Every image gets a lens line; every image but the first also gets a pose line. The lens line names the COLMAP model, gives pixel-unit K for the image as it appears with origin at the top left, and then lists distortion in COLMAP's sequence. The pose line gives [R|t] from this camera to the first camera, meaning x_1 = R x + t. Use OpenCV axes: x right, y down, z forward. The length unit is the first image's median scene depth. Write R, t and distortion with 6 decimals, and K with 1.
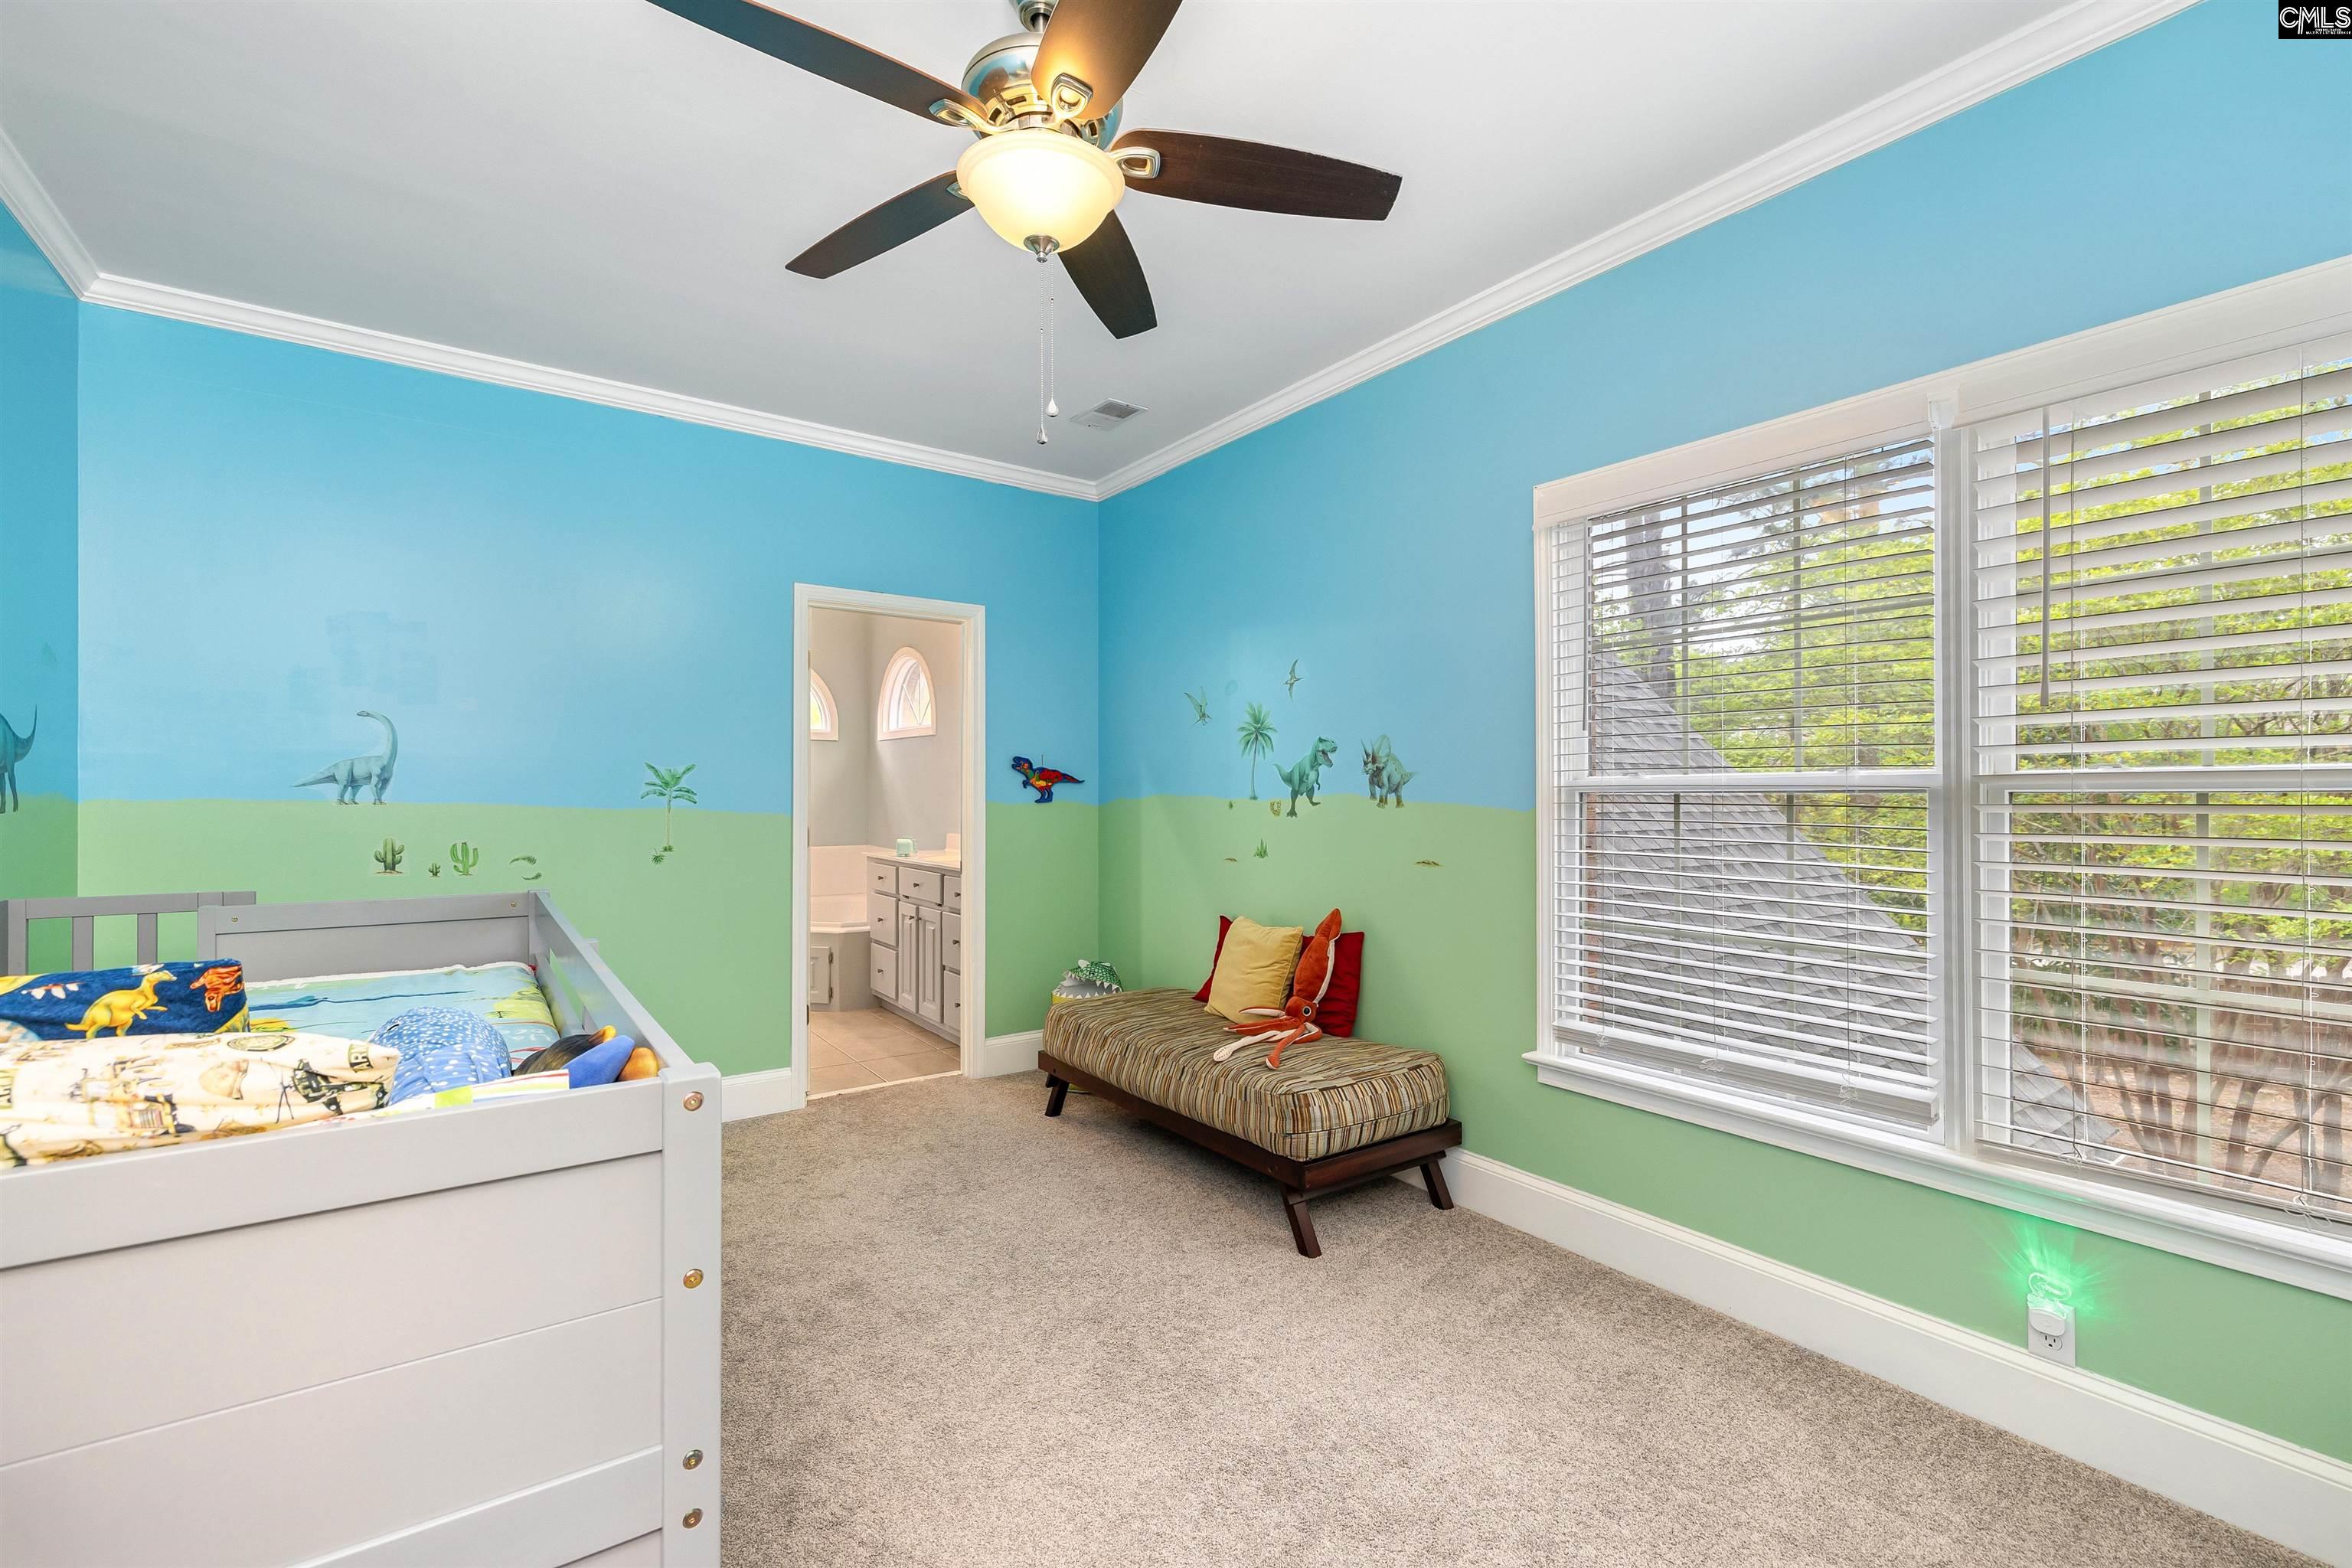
lens RADIAL K [[1009.4, 0, 1170.2], [0, 1009.4, 775.3], [0, 0, 1]] dist [0.001362, -0.000034]
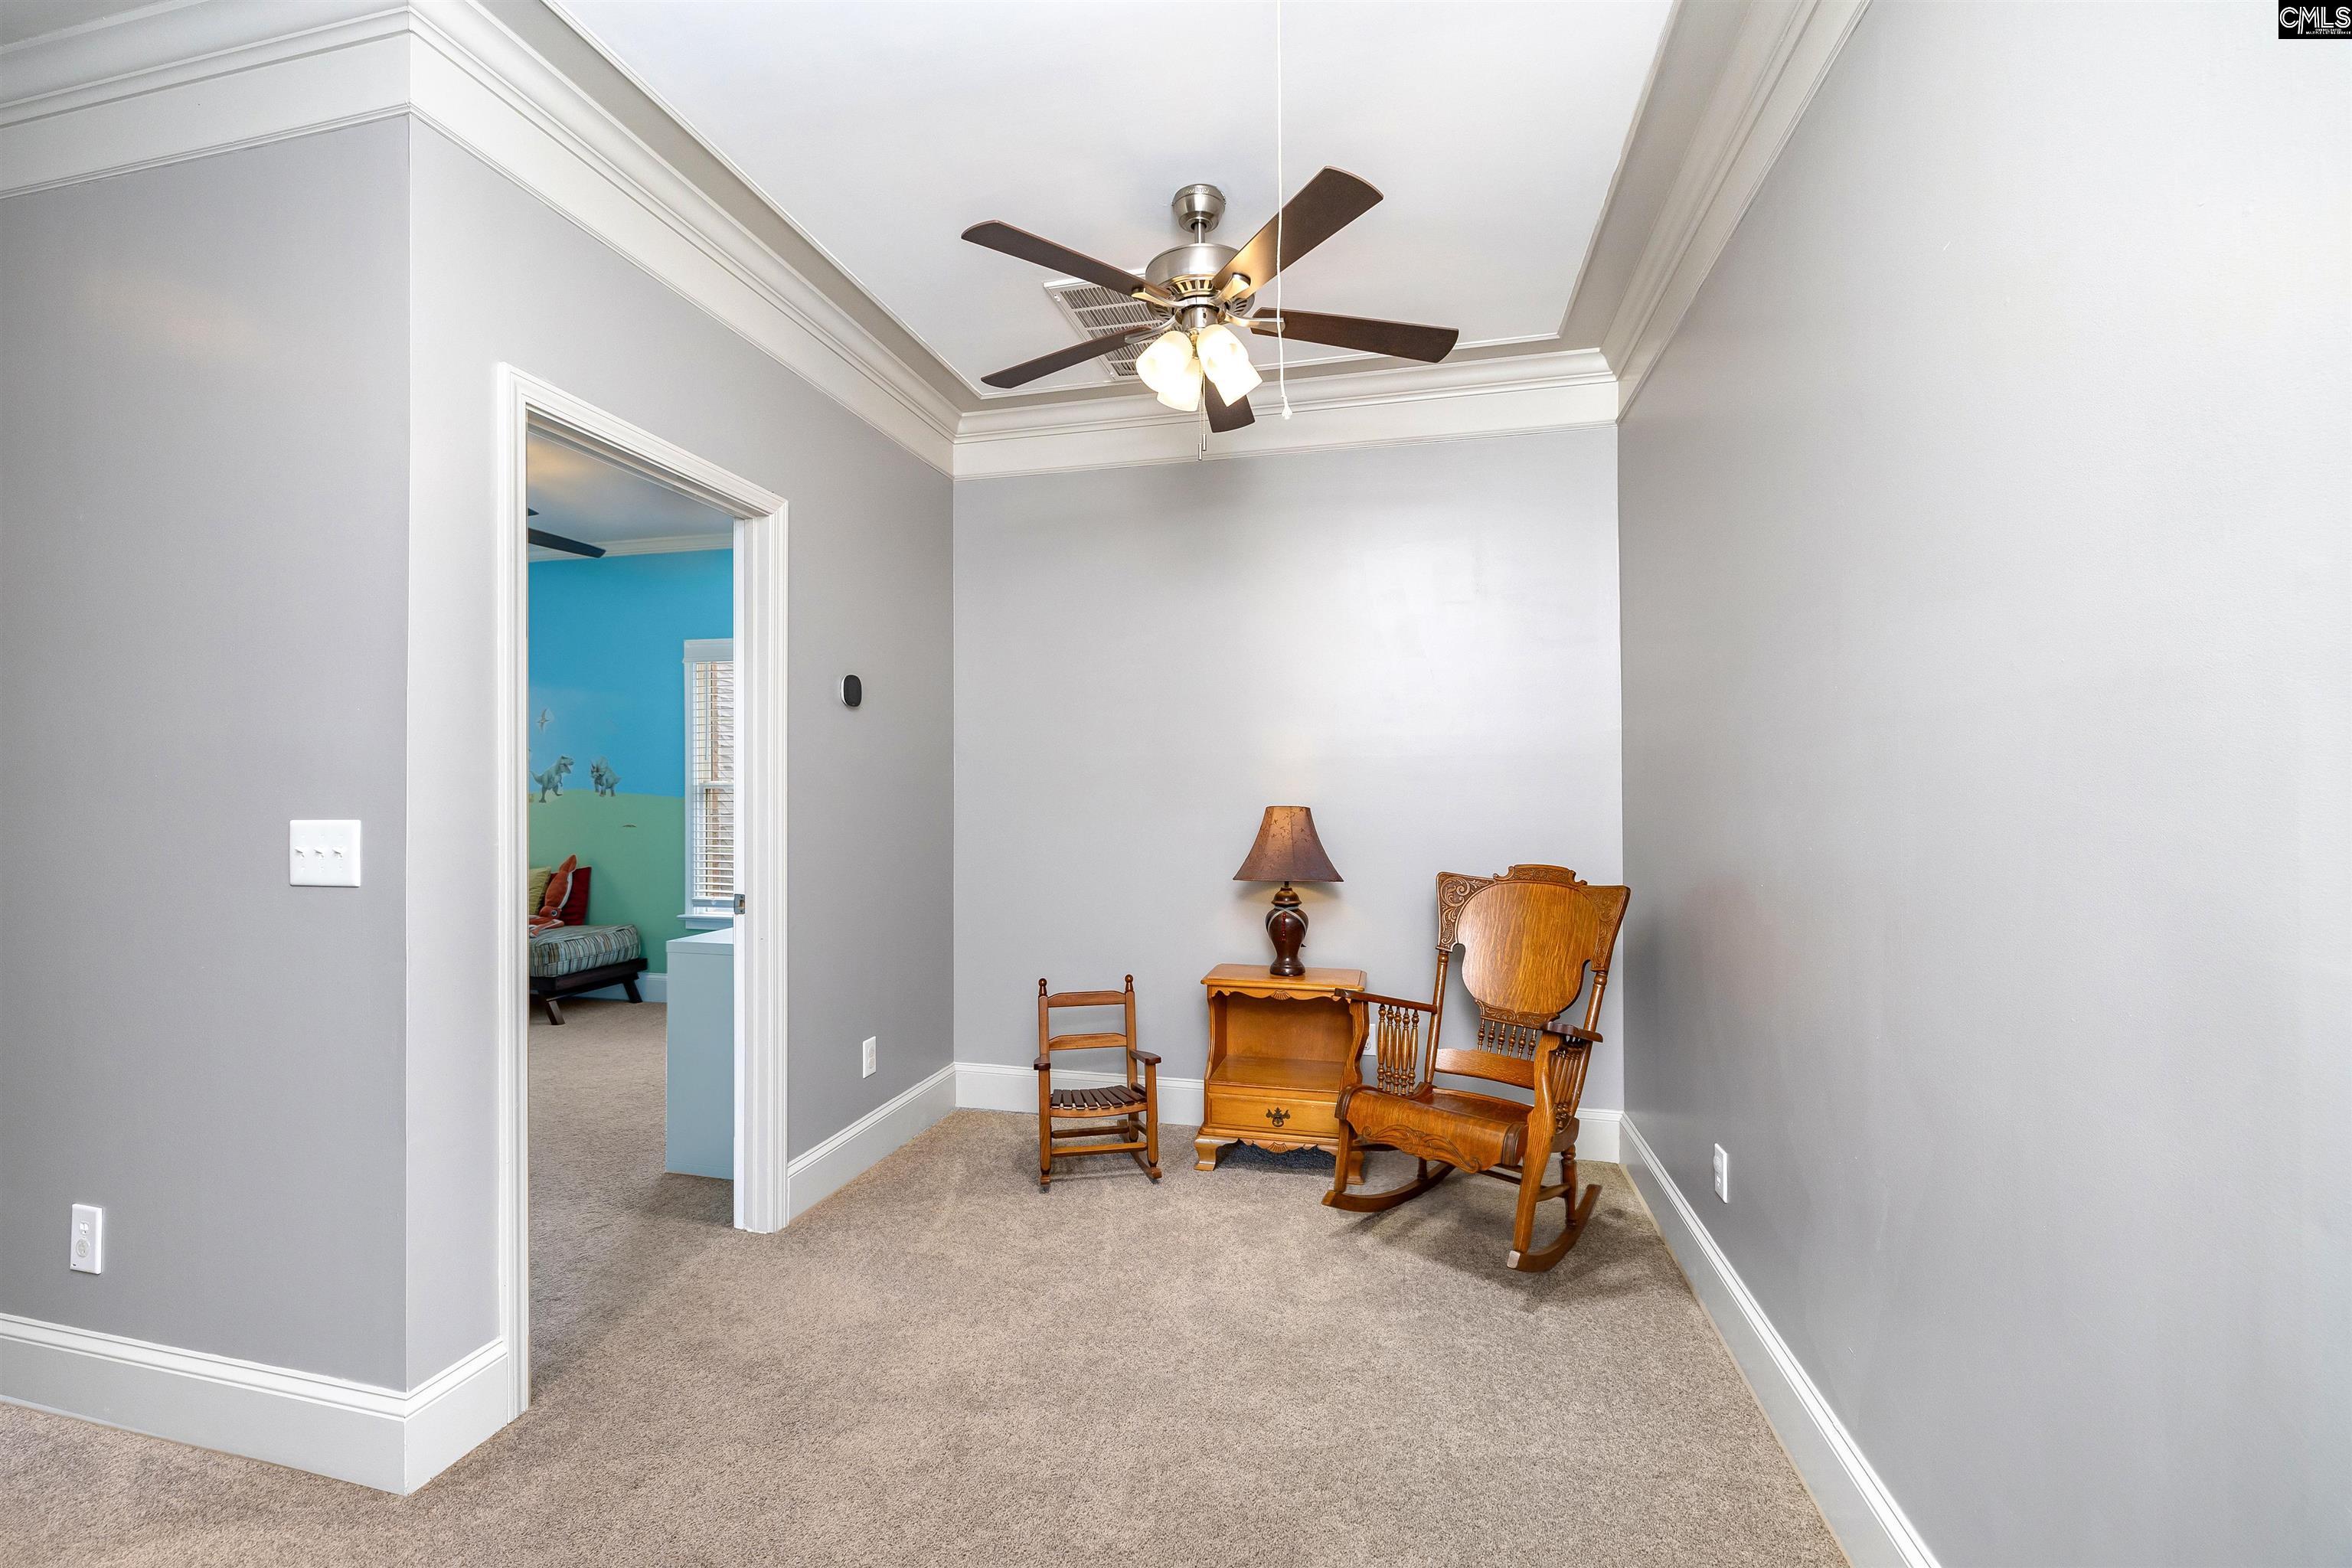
lens RADIAL K [[1009.4, 0, 1170.2], [0, 1009.4, 775.3], [0, 0, 1]] dist [0.001362, -0.000034]
pose [[0.761084, 0.002633, 0.648648, -0.197856], [-0.007552, 0.999960, 0.004802, -0.023367], [-0.648610, -0.008553, 0.761073, -1.080783]]
